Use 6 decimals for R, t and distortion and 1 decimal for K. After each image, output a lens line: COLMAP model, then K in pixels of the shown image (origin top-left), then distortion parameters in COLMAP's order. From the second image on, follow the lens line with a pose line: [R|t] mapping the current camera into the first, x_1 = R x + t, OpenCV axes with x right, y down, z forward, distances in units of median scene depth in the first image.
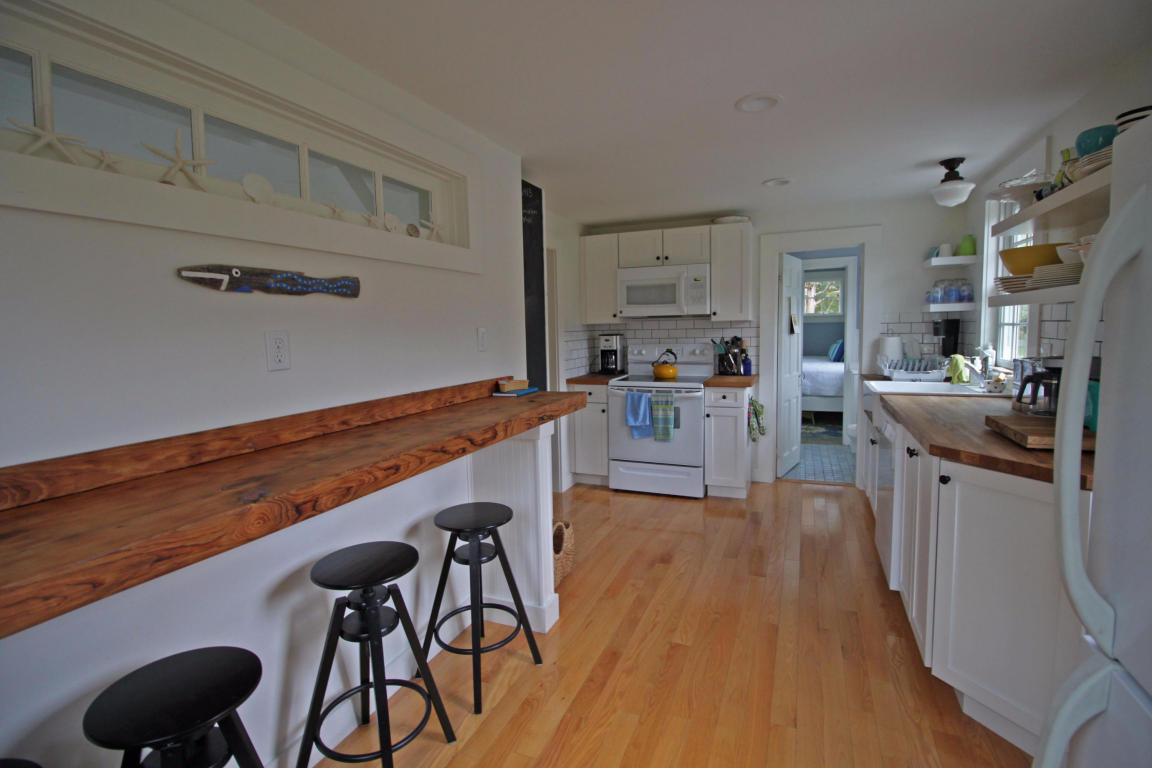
lens RADIAL K [[532.0, 0, 578.7], [0, 532.0, 377.0], [0, 0, 1]] dist [-0.014812, -0.002438]
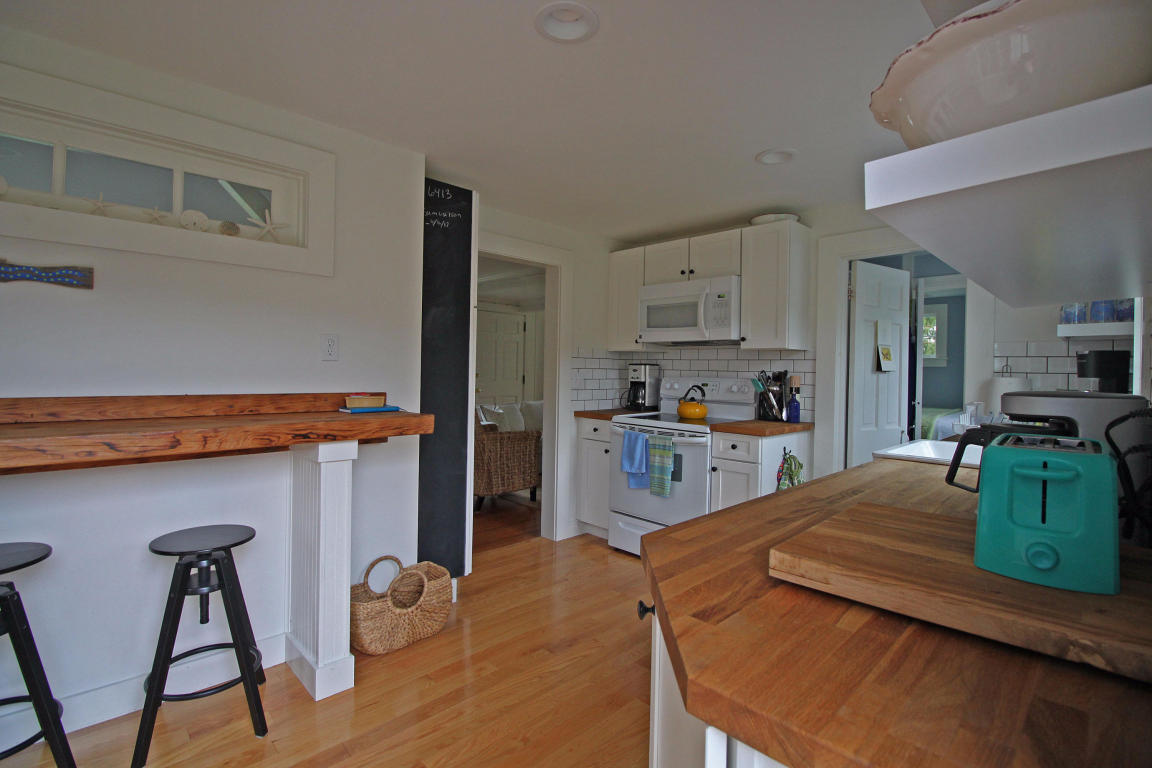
lens RADIAL K [[532.0, 0, 577.5], [0, 532.0, 378.5], [0, 0, 1]] dist [-0.014812, -0.002438]
pose [[0.921547, 0.045400, -0.385603, 0.332449], [-0.074337, 0.995399, -0.060462, 0.002875], [0.381083, 0.084383, 0.920682, 0.196101]]
